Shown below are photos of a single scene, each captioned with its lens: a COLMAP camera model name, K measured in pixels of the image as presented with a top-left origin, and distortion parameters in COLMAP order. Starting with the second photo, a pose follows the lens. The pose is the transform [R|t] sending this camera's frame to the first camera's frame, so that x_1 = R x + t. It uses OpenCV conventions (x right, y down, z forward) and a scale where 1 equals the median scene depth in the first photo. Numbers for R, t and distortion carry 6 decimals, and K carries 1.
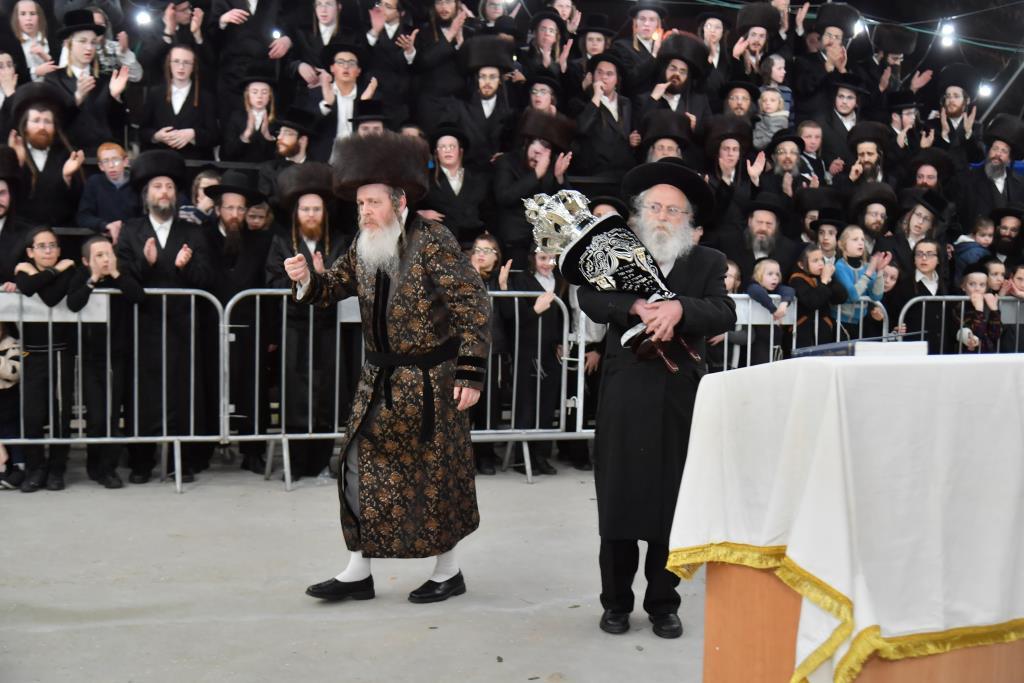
lens RADIAL K [[1404.7, 0, 511.3], [0, 1404.7, 352.2], [0, 0, 1]] dist [0.167161, -0.576095]
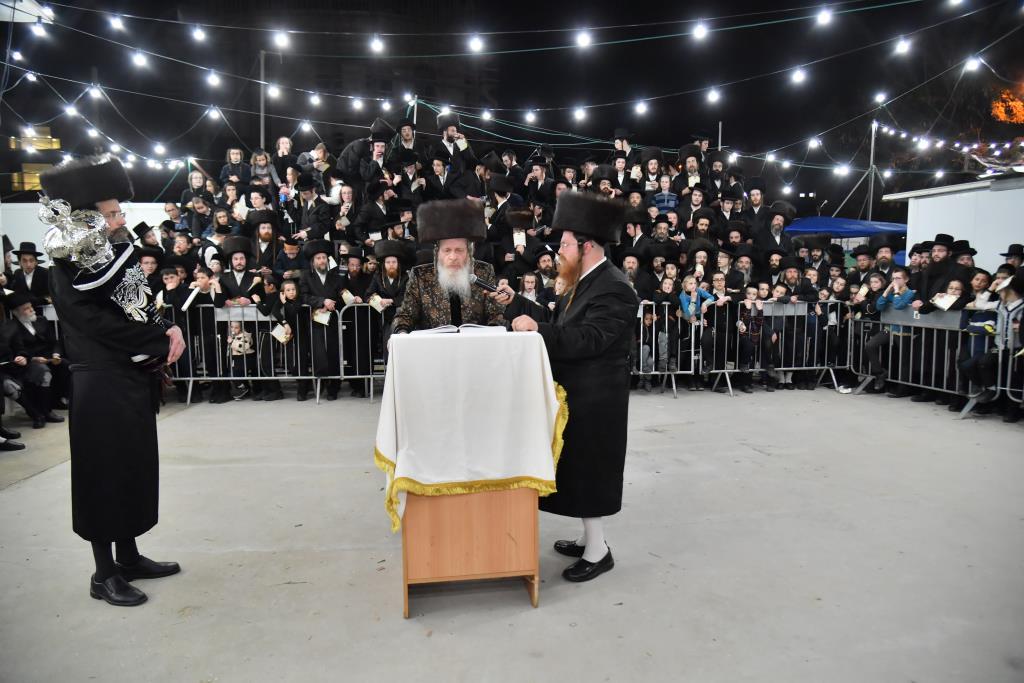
lens RADIAL K [[721.9, 0, 512.0], [0, 721.9, 341.5], [0, 0, 1]] dist [-0.054030, 0.001193]
pose [[0.982735, -0.007925, -0.184851, 0.212718], [0.010209, 0.999883, 0.011407, 0.000279], [0.184739, -0.013097, 0.982700, 0.030006]]
